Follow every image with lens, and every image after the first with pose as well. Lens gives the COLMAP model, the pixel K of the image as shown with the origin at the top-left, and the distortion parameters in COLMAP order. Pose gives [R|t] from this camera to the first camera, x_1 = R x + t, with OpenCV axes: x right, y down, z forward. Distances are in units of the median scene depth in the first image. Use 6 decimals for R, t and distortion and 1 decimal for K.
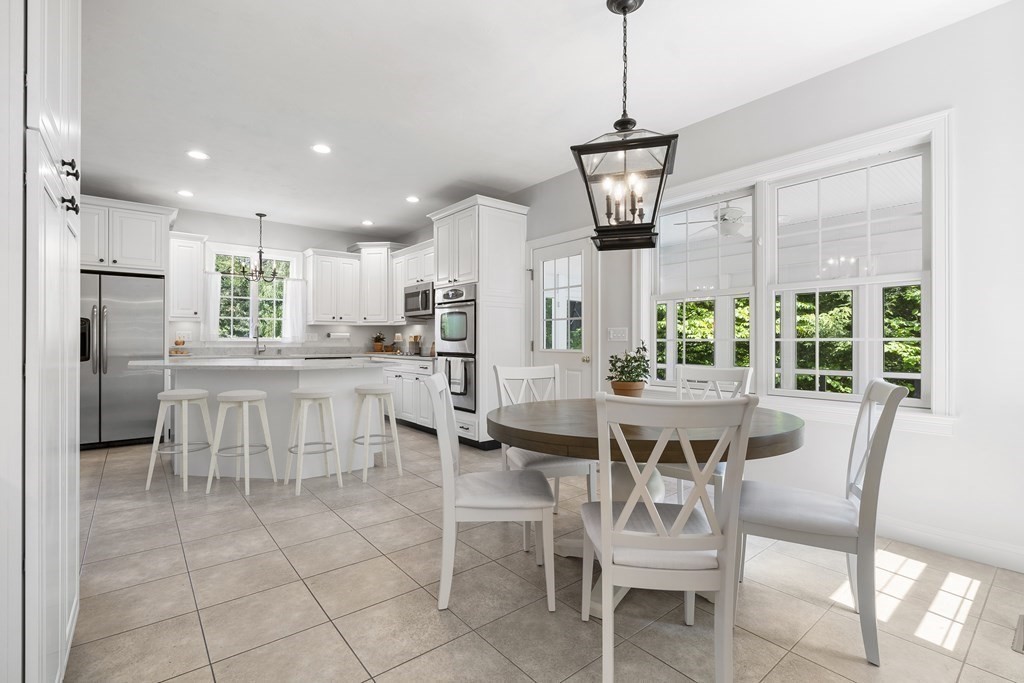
lens RADIAL K [[463.3, 0, 504.1], [0, 463.3, 338.2], [0, 0, 1]] dist [-0.002564, -0.000182]
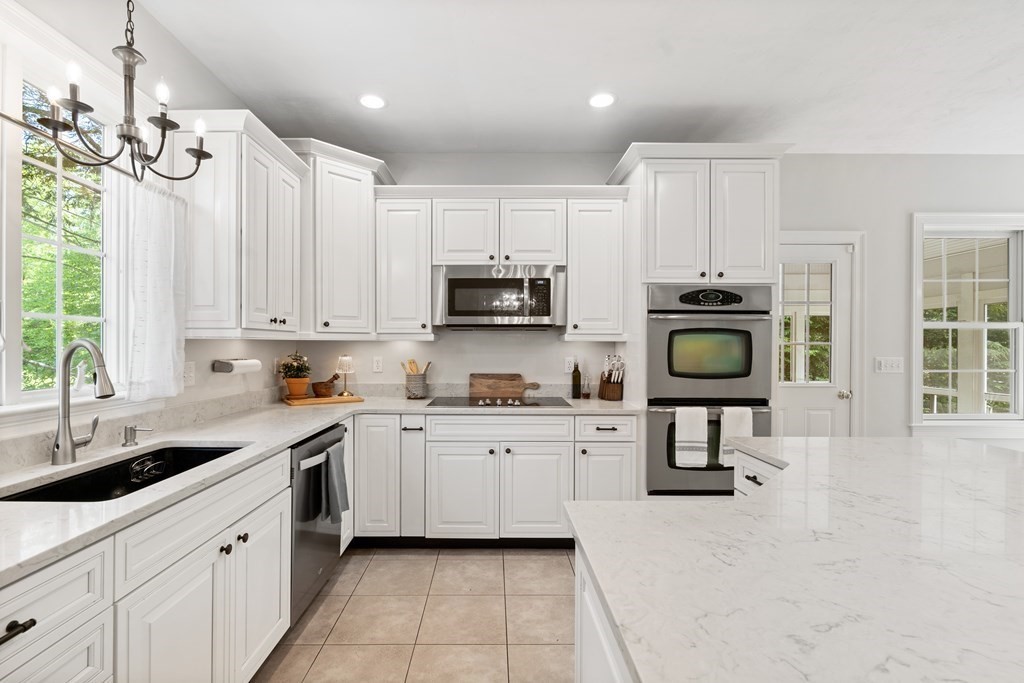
lens RADIAL K [[463.3, 0, 504.1], [0, 463.3, 338.2], [0, 0, 1]] dist [-0.002564, -0.000182]
pose [[0.625148, 0.011259, 0.780425, -0.692107], [-0.005427, 0.999934, -0.010079, -0.035385], [-0.780487, 0.002065, 0.625168, 0.810972]]
